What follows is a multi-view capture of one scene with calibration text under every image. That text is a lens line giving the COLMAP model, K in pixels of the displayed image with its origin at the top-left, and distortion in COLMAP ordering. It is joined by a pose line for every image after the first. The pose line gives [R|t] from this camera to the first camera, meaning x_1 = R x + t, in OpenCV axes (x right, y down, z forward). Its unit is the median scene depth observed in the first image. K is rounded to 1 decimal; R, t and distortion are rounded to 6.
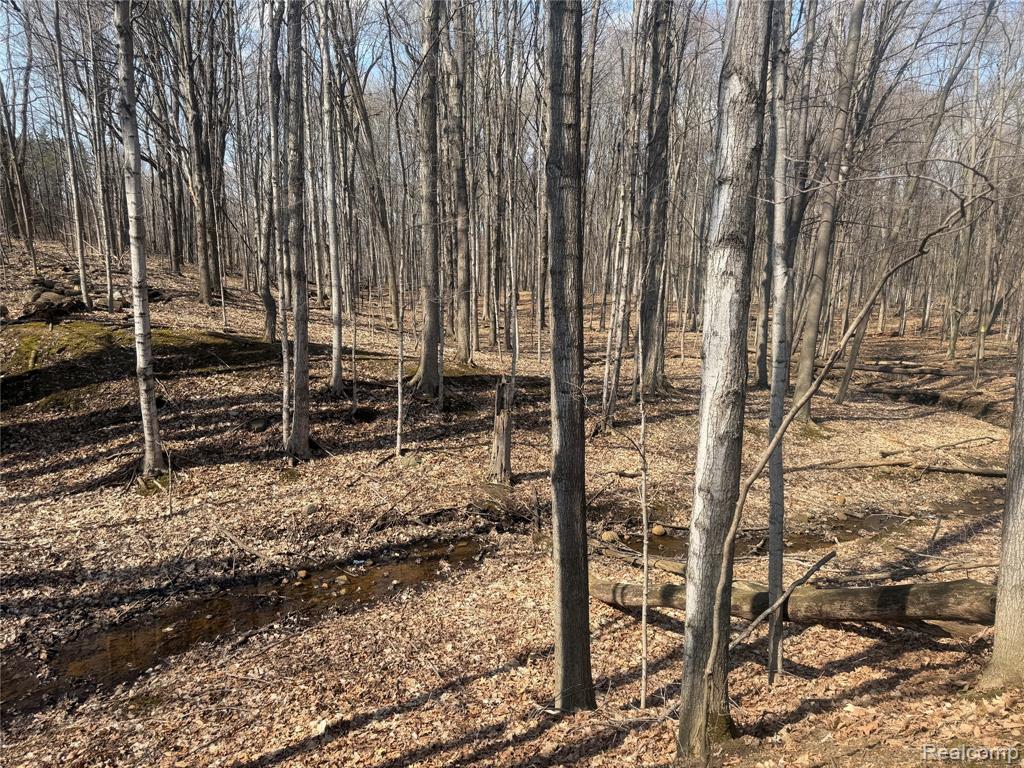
lens RADIAL K [[720.0, 0, 508.3], [0, 720.0, 387.8], [0, 0, 1]] dist [0.053395, -0.061202]
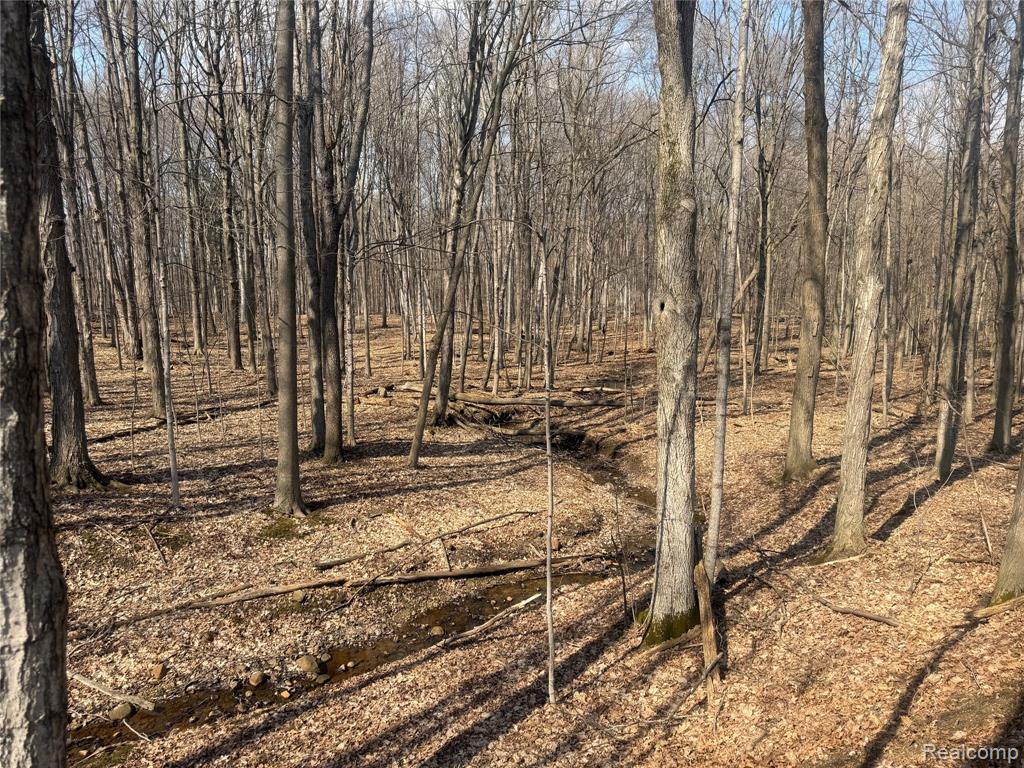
lens RADIAL K [[720.0, 0, 521.0], [0, 720.0, 386.1], [0, 0, 1]] dist [0.053395, -0.061202]
pose [[0.978822, -0.055769, 0.196970, 0.757488], [0.060155, 0.998055, -0.016351, -0.085522], [-0.195675, 0.027854, 0.980273, 0.323188]]
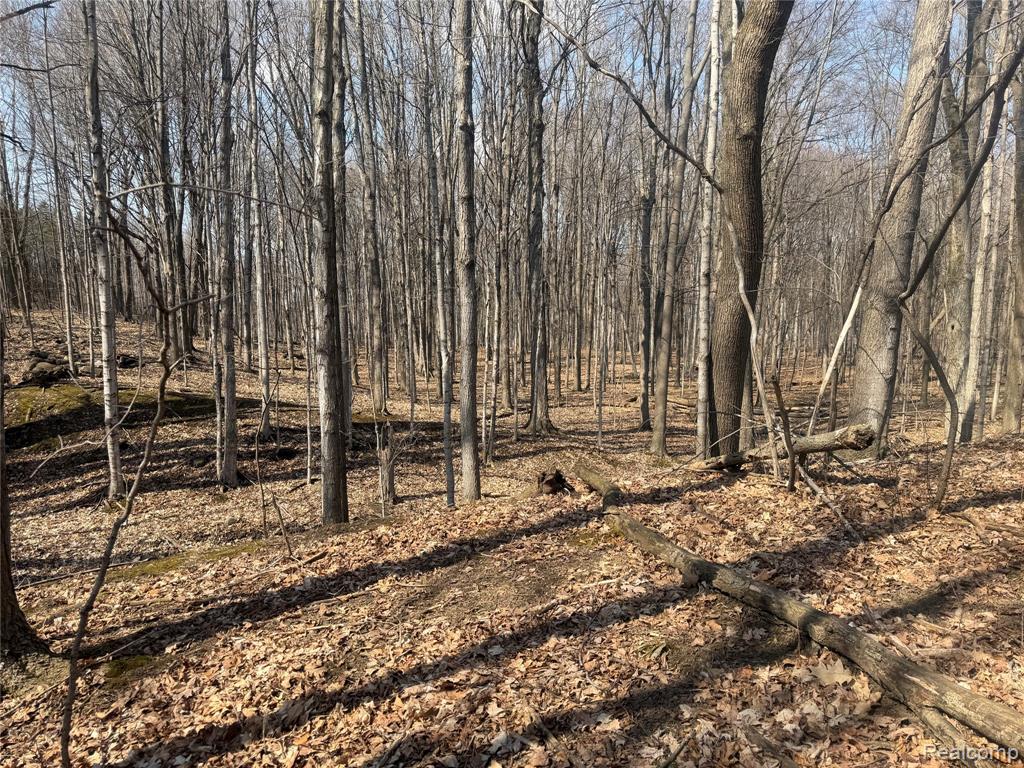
lens RADIAL K [[720.0, 0, 505.7], [0, 720.0, 385.8], [0, 0, 1]] dist [0.053395, -0.061202]
pose [[0.999829, -0.018022, 0.004029, 0.214769], [0.018276, 0.996955, -0.075812, 0.025170], [-0.002651, 0.075872, 0.997114, -0.335160]]
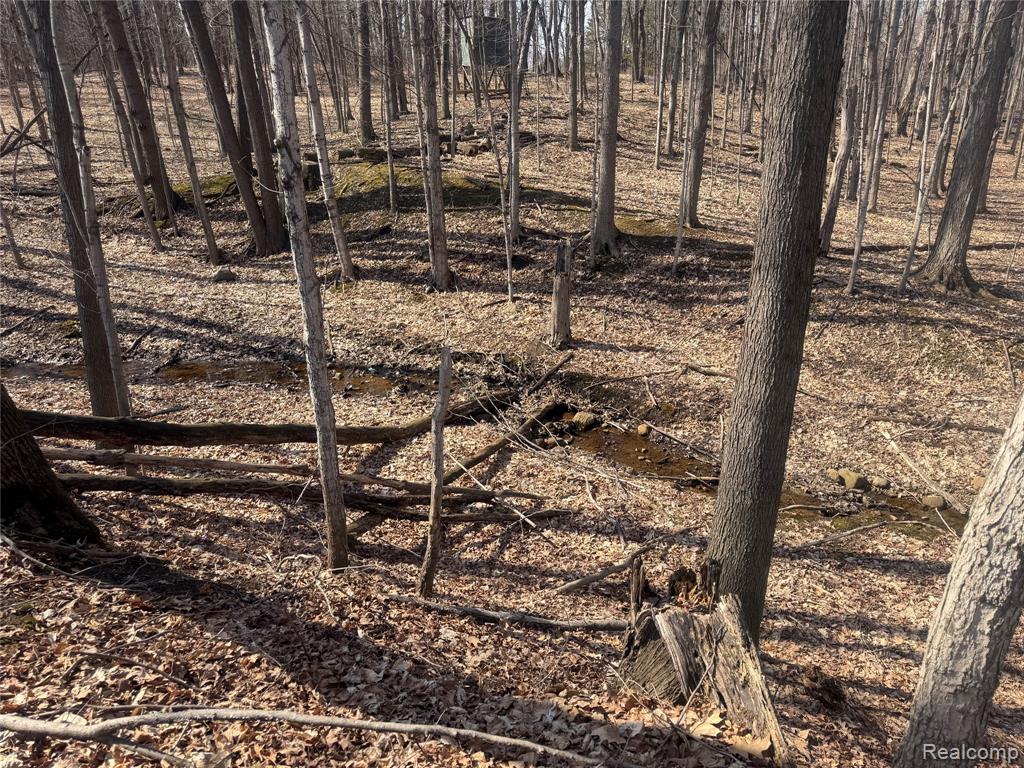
lens RADIAL K [[720.0, 0, 514.5], [0, 720.0, 384.7], [0, 0, 1]] dist [0.053395, -0.061202]
pose [[0.636972, 0.255966, -0.727150, 0.739093], [-0.097557, 0.962447, 0.253335, -0.068613], [0.764689, -0.090429, 0.638023, 0.313200]]
